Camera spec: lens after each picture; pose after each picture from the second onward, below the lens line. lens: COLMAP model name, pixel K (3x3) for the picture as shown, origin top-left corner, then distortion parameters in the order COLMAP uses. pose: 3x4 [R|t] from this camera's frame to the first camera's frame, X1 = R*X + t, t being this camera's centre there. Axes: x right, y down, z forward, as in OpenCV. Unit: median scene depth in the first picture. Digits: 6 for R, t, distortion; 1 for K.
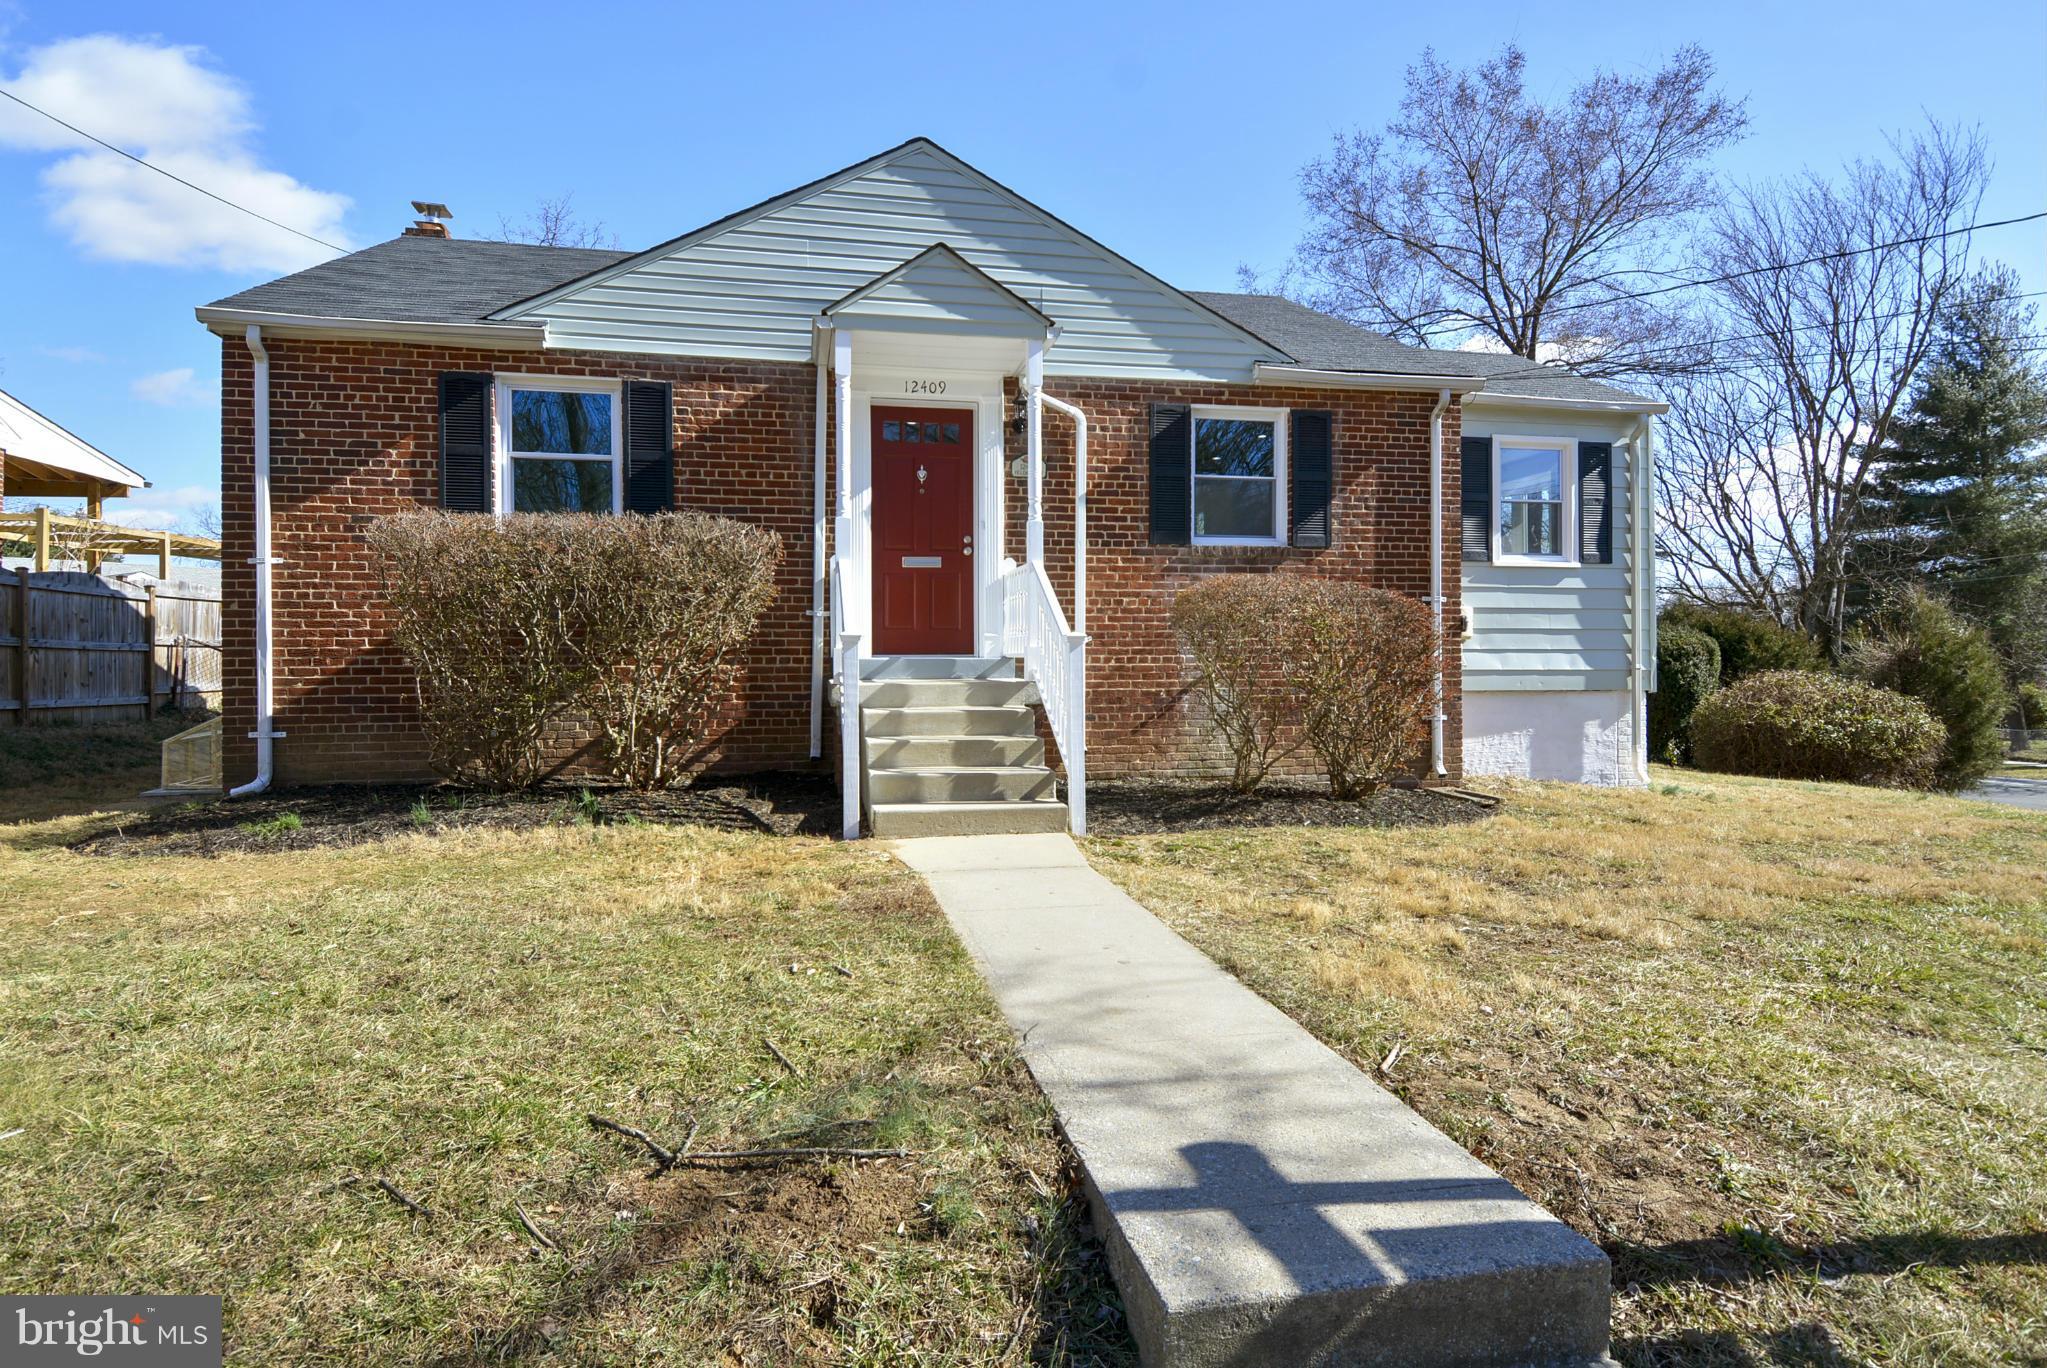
lens RADIAL K [[1087.1, 0, 1013.8], [0, 1087.1, 656.2], [0, 0, 1]] dist [0.006882, -0.007504]
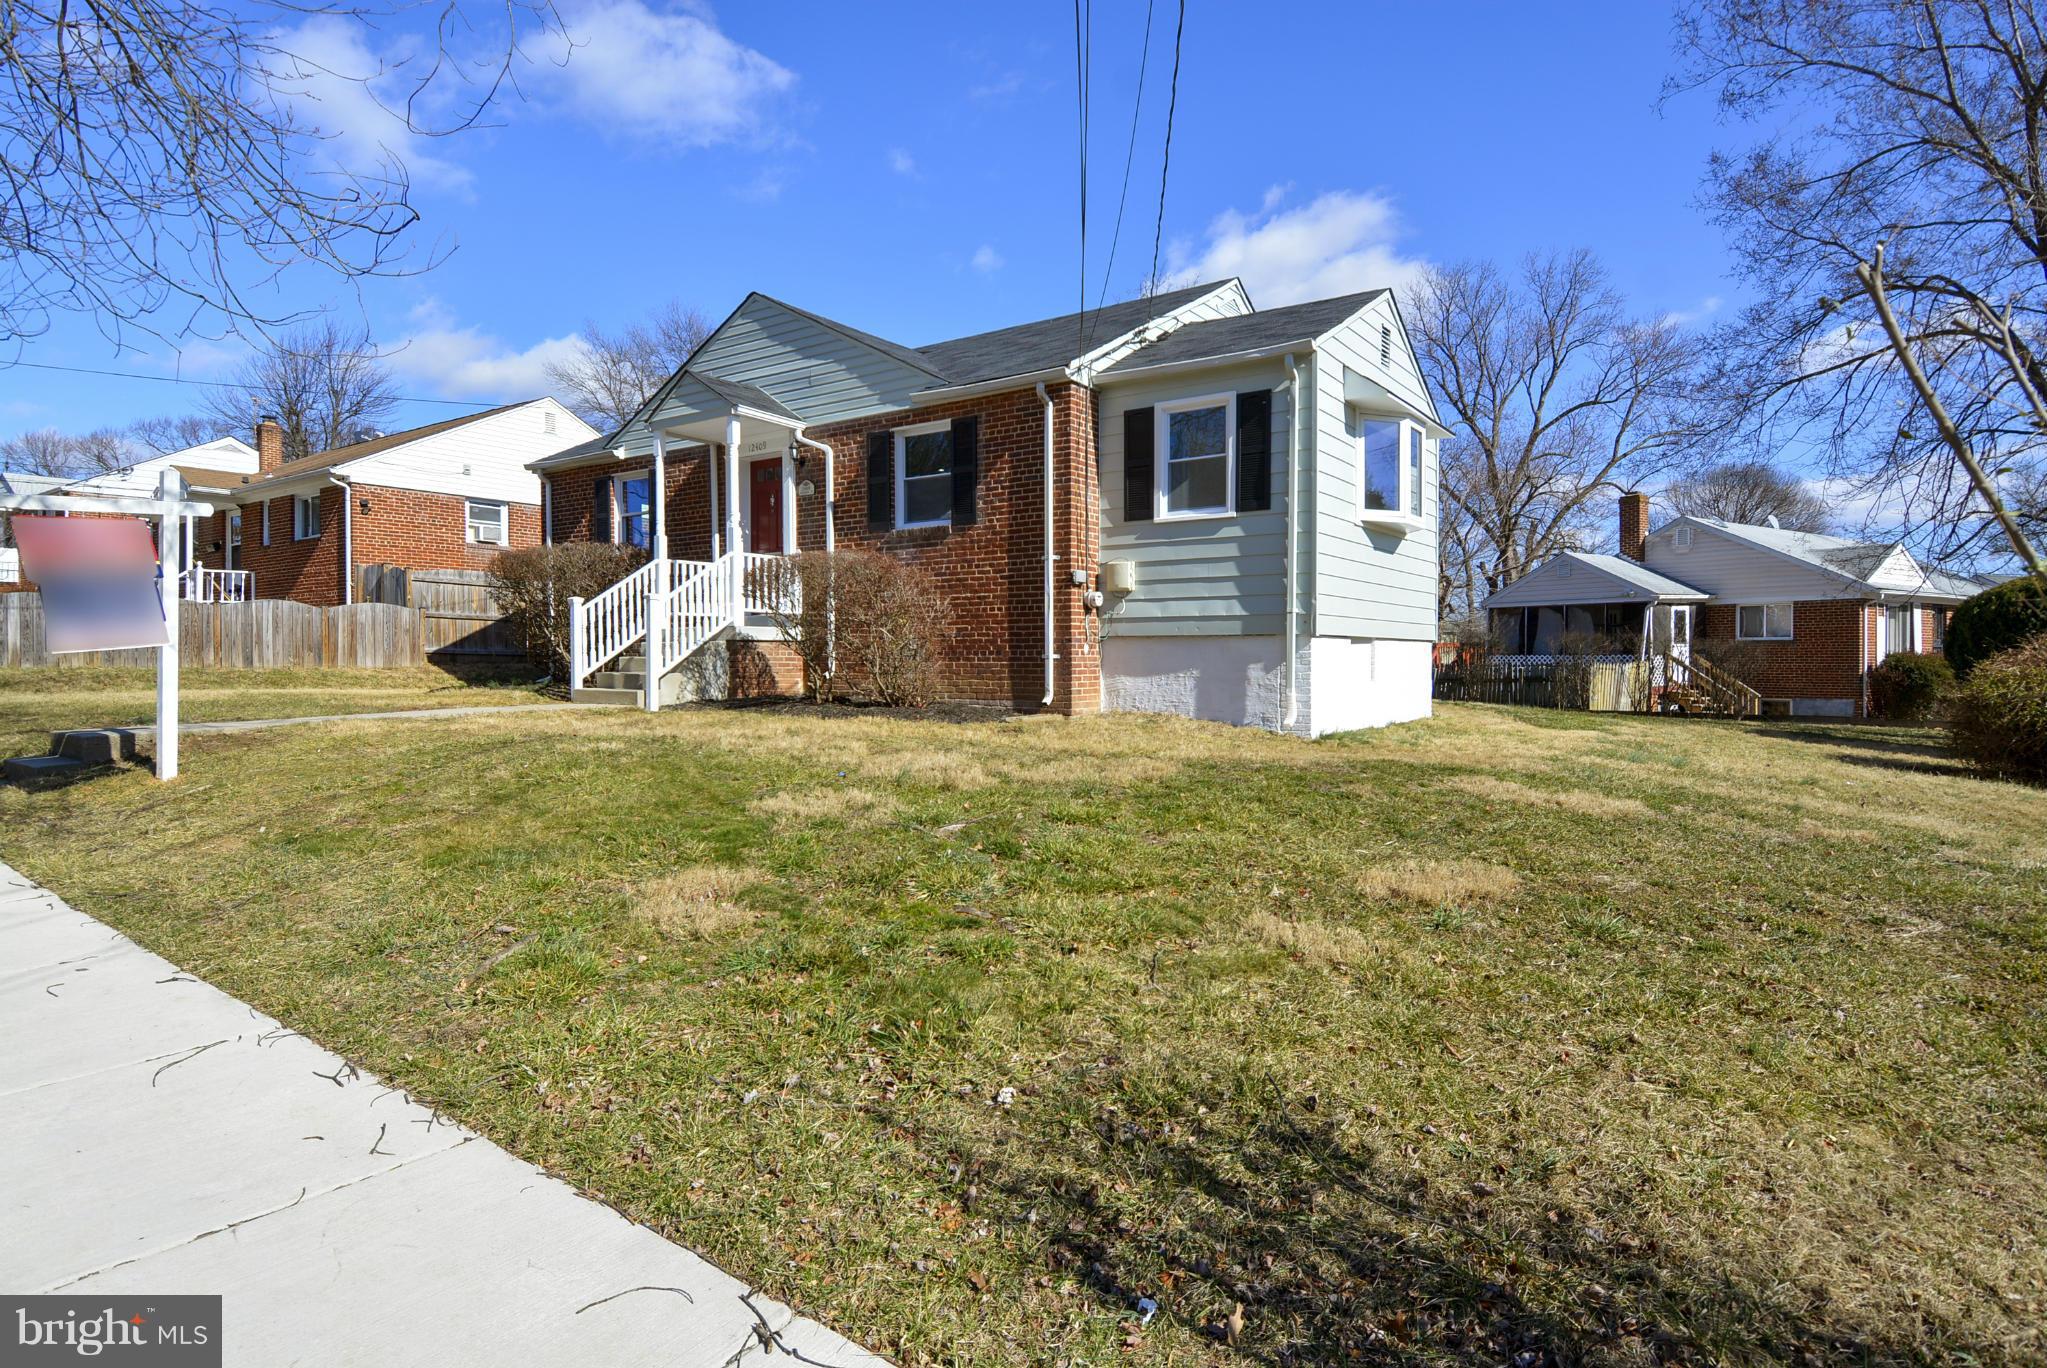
lens RADIAL K [[1087.1, 0, 1029.5], [0, 1087.1, 685.5], [0, 0, 1]] dist [0.006882, -0.007504]
pose [[0.694023, 0.018502, -0.719715, 1.325789], [-0.000113, 0.999673, 0.025590, 0.062356], [0.719953, -0.017679, 0.693798, 0.160952]]
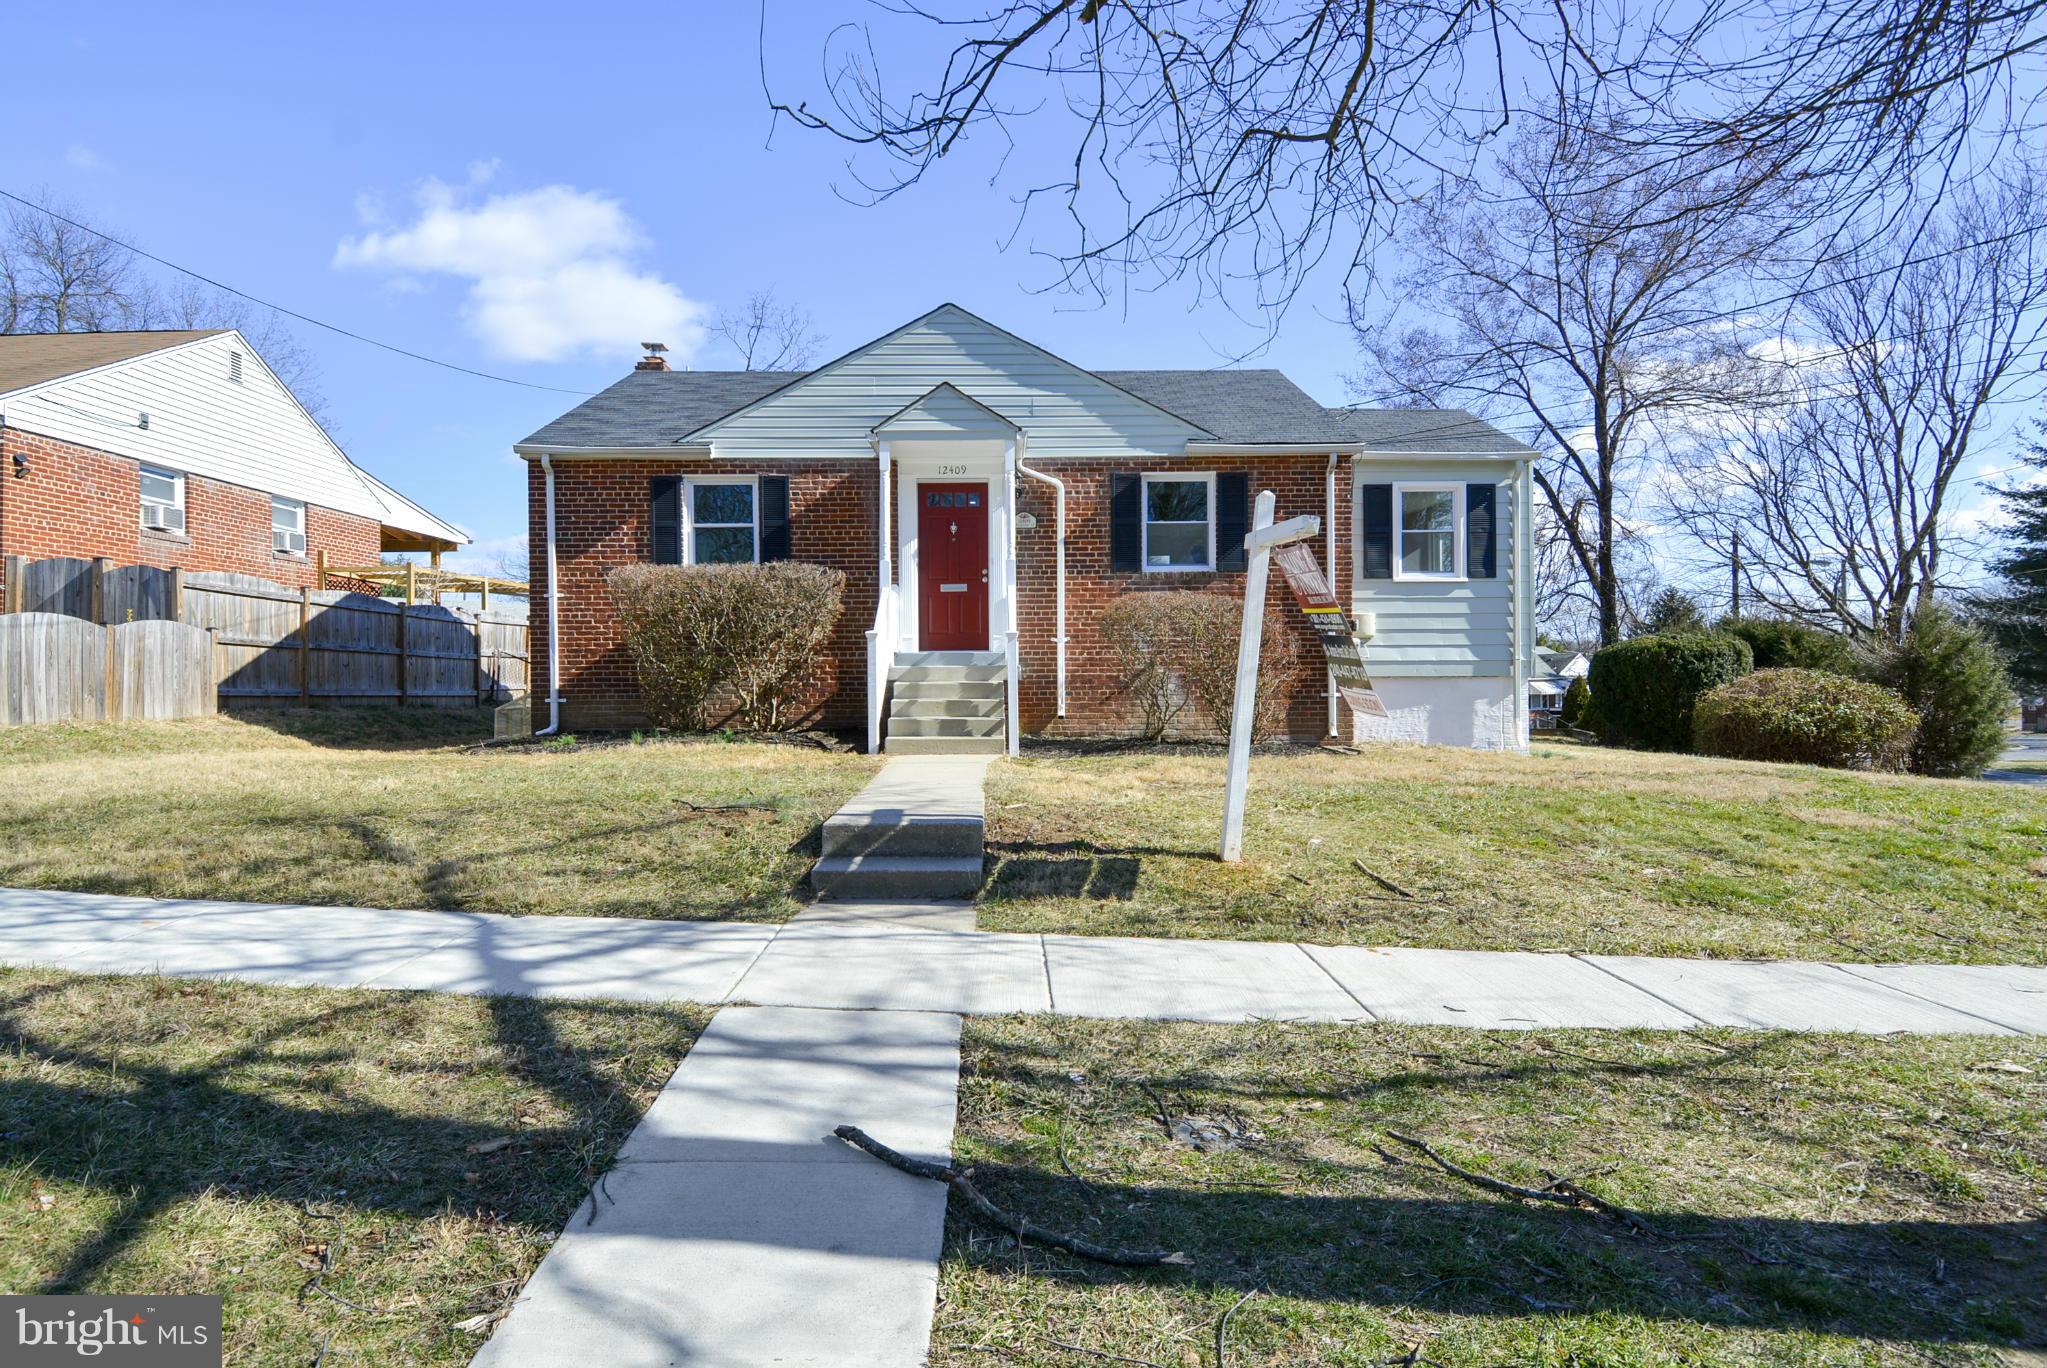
lens RADIAL K [[1087.1, 0, 1027.5], [0, 1087.1, 681.6], [0, 0, 1]] dist [0.006882, -0.007504]
pose [[0.983078, -0.004585, -0.183129, 0.282545], [0.005208, 0.999982, 0.002926, 0.037010], [0.183112, -0.003830, 0.983085, -0.433285]]
